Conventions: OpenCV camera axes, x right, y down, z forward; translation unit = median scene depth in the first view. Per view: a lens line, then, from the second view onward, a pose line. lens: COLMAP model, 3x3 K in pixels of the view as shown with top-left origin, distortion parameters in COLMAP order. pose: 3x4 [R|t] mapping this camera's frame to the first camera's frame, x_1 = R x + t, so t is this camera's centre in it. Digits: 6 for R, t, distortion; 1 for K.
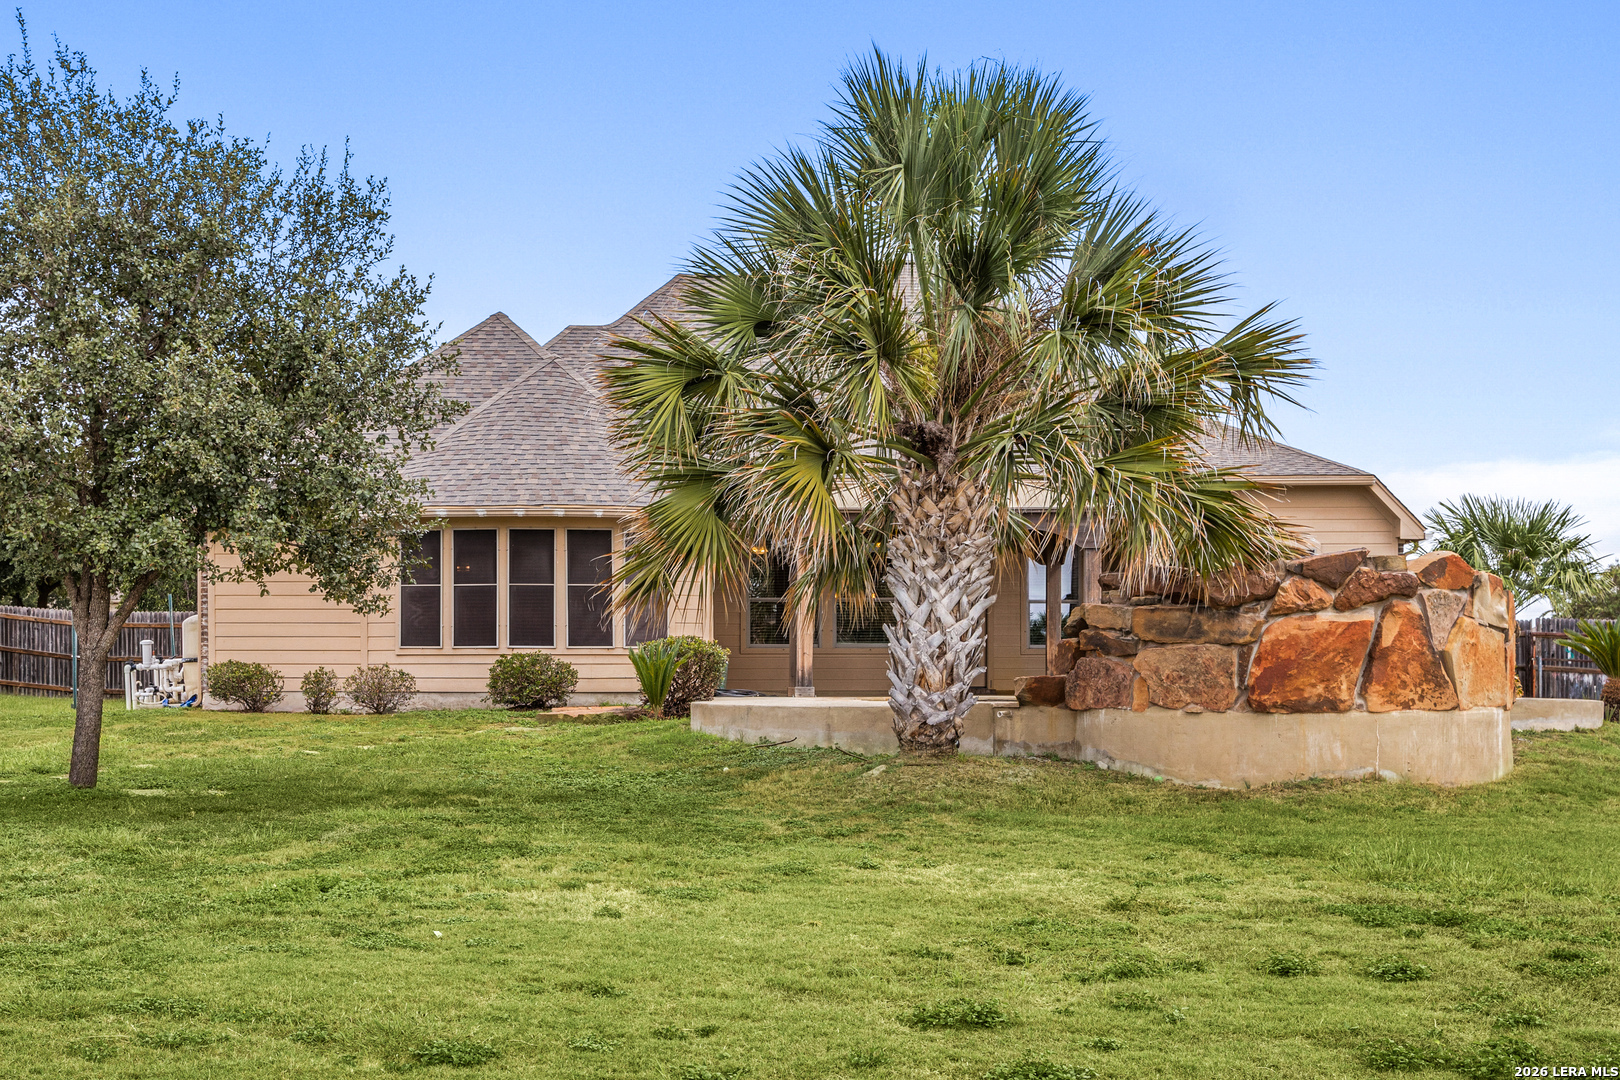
lens RADIAL K [[2223.4, 0, 811.0], [0, 2223.4, 543.2], [0, 0, 1]] dist [-0.018866, 0.000000]
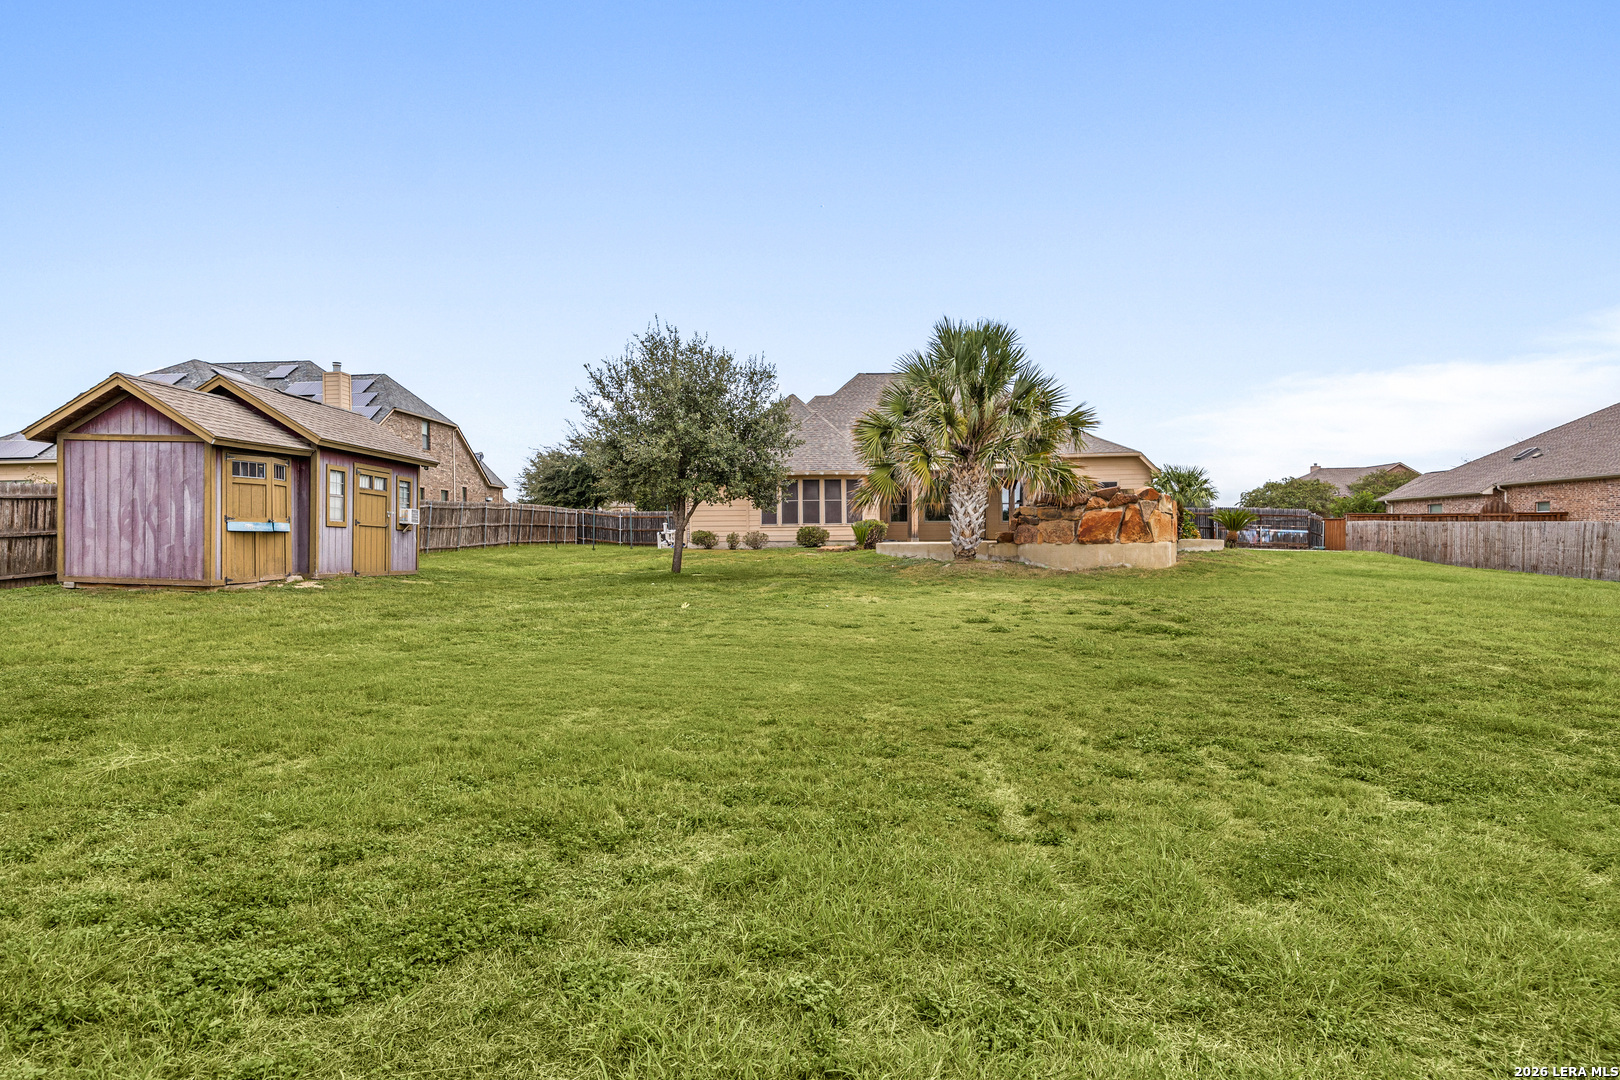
lens RADIAL K [[1048.7, 0, 794.4], [0, 1048.7, 514.8], [0, 0, 1]] dist [-0.009284, -0.001255]
pose [[0.994780, -0.012016, -0.101336, -0.029498], [0.015970, 0.999138, 0.038304, -0.018915], [0.100789, -0.039723, 0.994115, -0.378579]]
